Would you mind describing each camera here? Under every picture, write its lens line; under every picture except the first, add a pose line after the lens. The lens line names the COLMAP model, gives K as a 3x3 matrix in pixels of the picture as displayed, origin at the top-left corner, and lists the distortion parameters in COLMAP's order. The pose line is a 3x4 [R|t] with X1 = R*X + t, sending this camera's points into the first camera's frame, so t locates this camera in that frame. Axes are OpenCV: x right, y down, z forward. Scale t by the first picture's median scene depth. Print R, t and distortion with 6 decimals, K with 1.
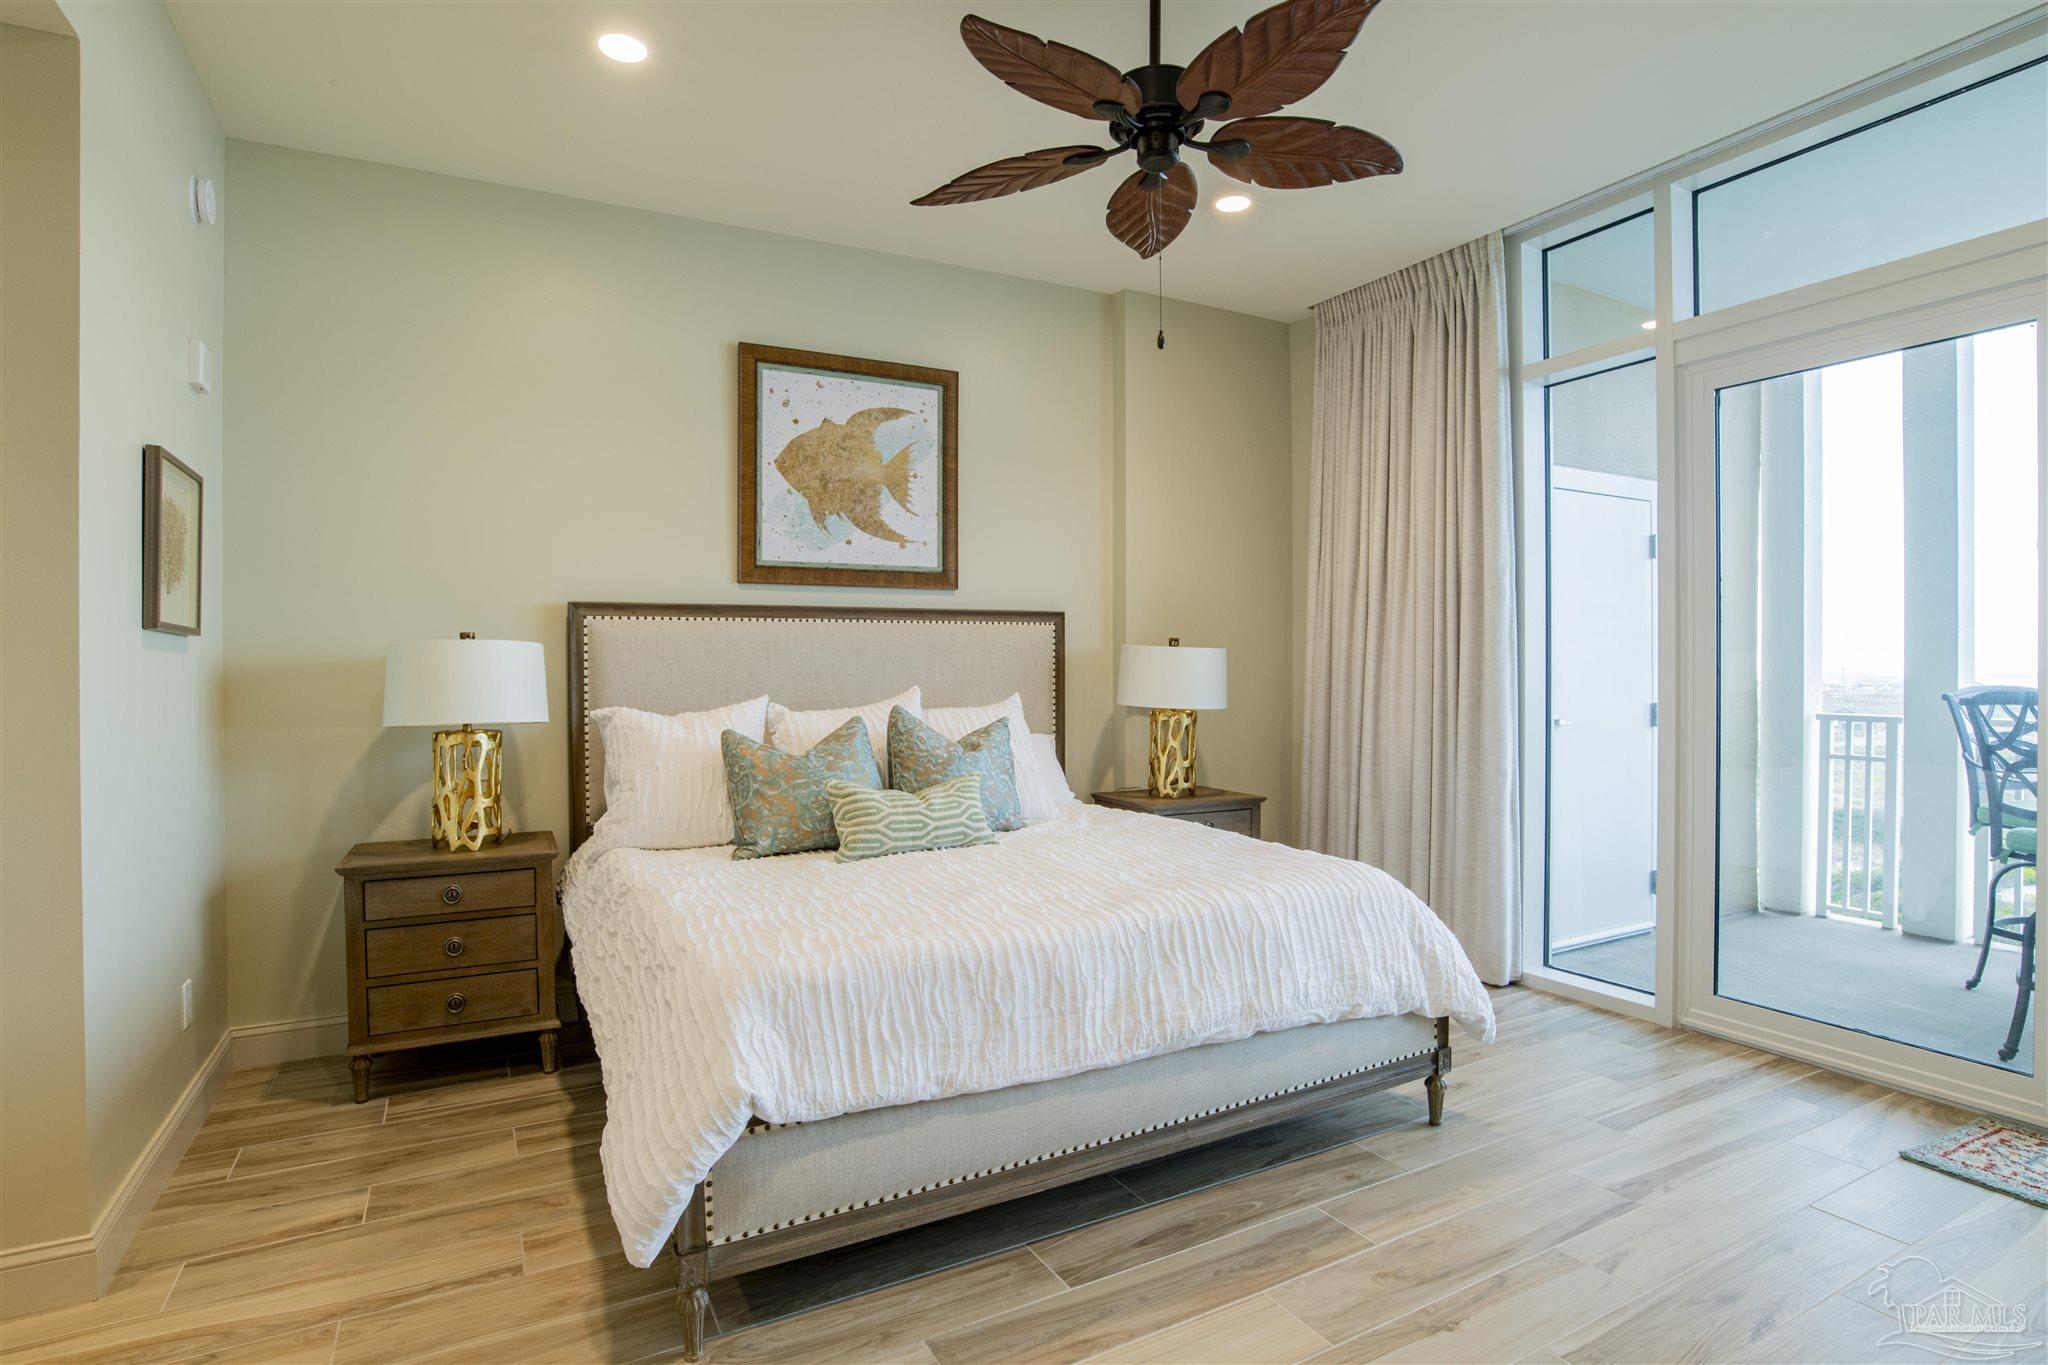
lens RADIAL K [[1050.0, 0, 1036.3], [0, 1050.0, 675.4], [0, 0, 1]] dist [-0.066131, 0.025786]
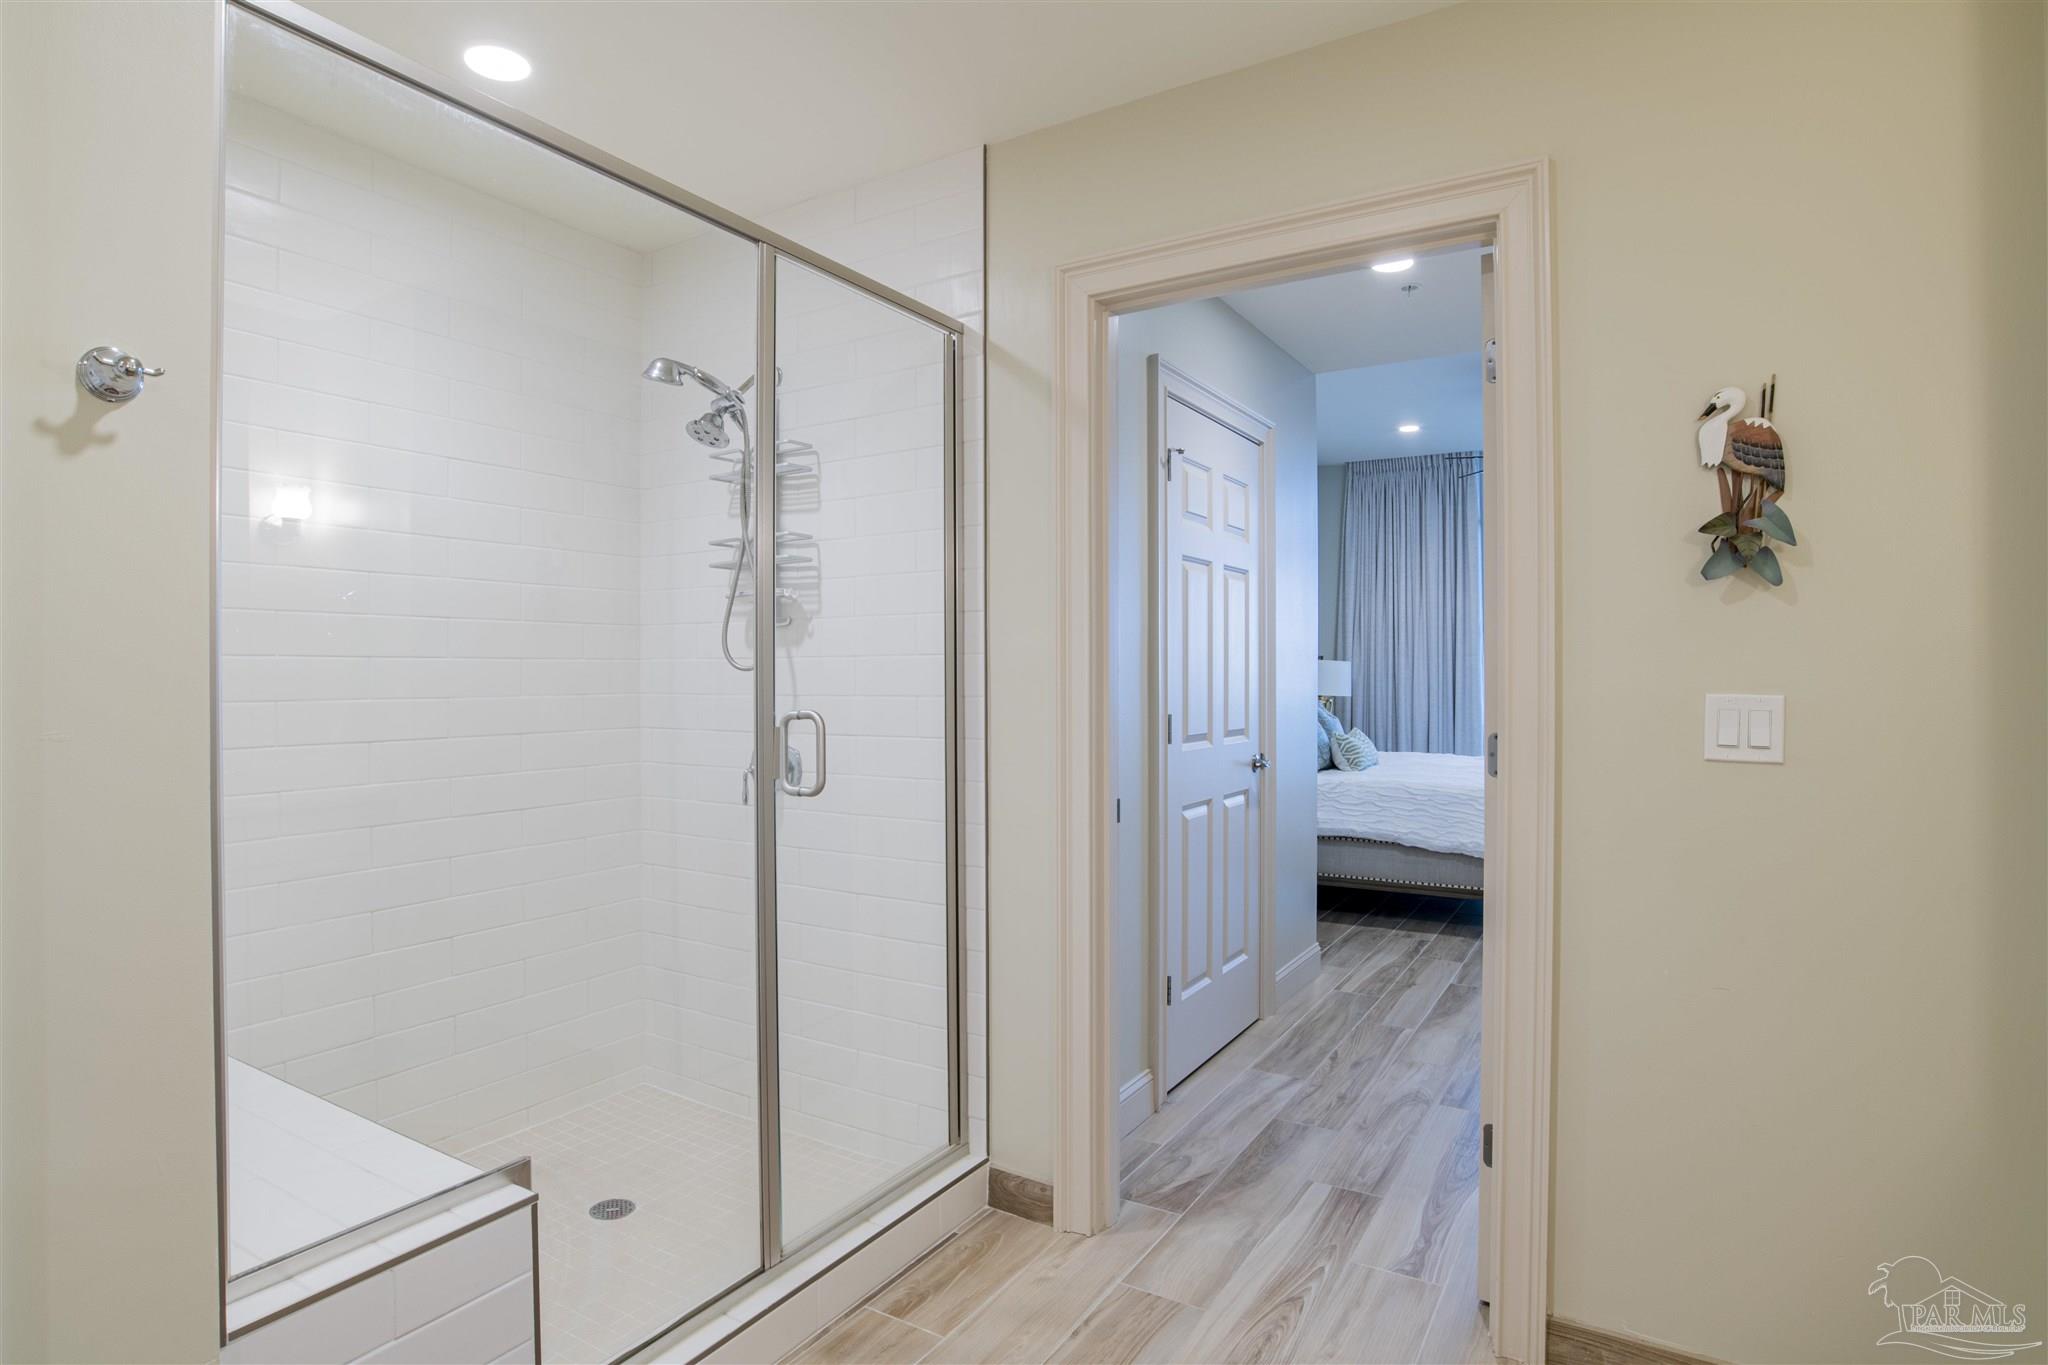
lens RADIAL K [[1050.0, 0, 1036.3], [0, 1050.0, 675.4], [0, 0, 1]] dist [-0.066131, 0.025786]
pose [[0.872792, -0.003756, 0.488079, -1.251985], [0.006719, 0.999968, -0.004321, 0.000597], [-0.488047, 0.007051, 0.872789, -0.309313]]
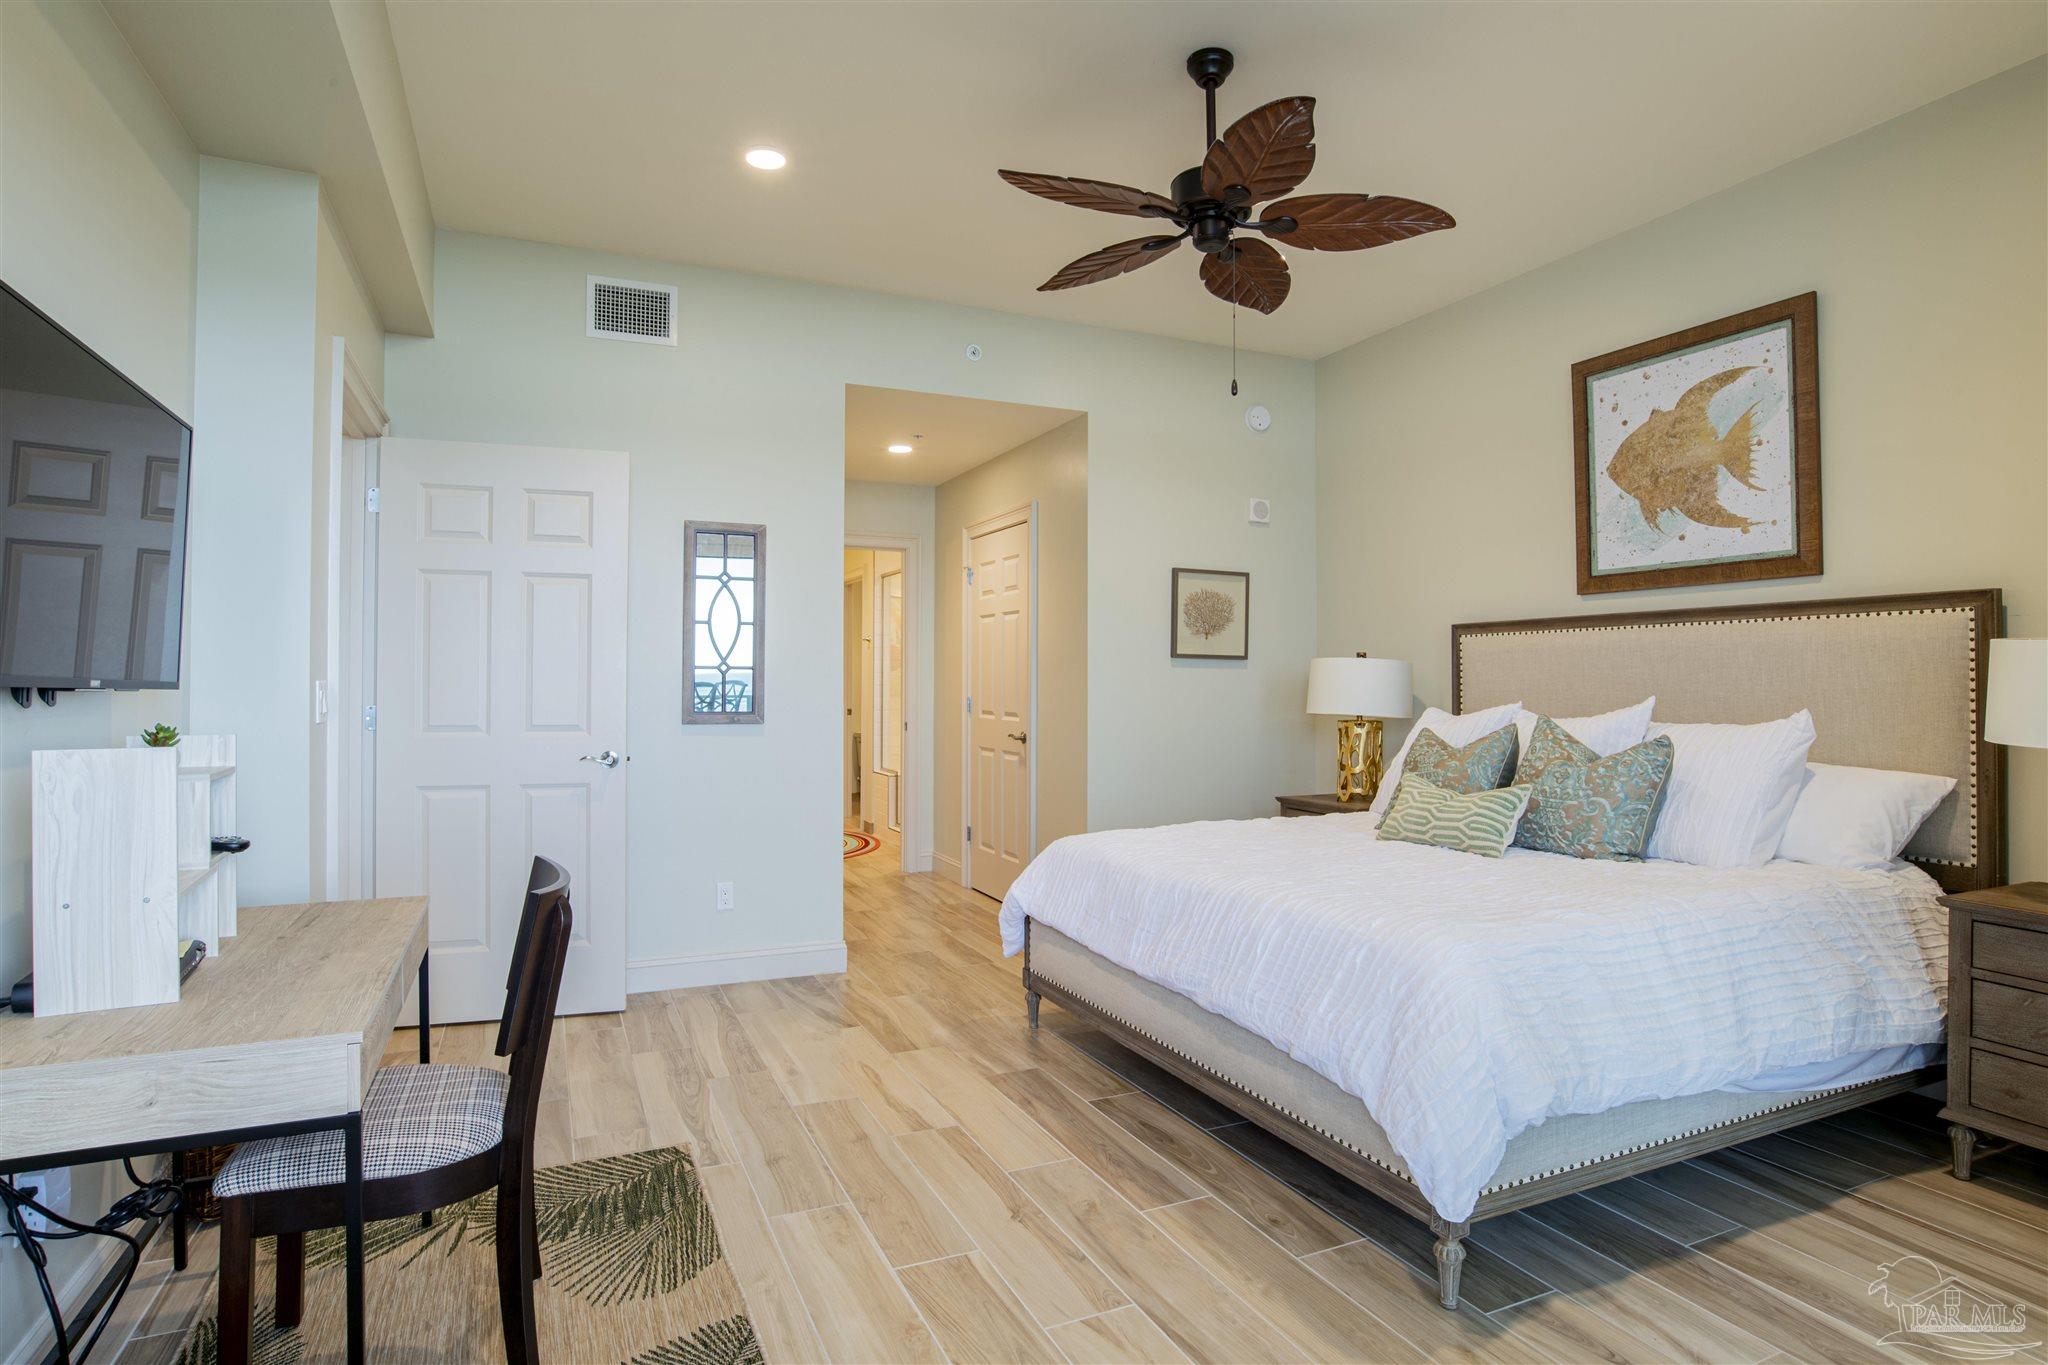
lens RADIAL K [[1096.4, 0, 1050.2], [0, 1096.4, 673.3], [0, 0, 1]] dist [-0.029155, 0.000288]
pose [[-0.063425, -0.006040, -0.997968, 0.810852], [-0.011276, 0.999922, -0.005336, 0.000679], [0.997923, 0.010915, -0.063488, 0.534301]]
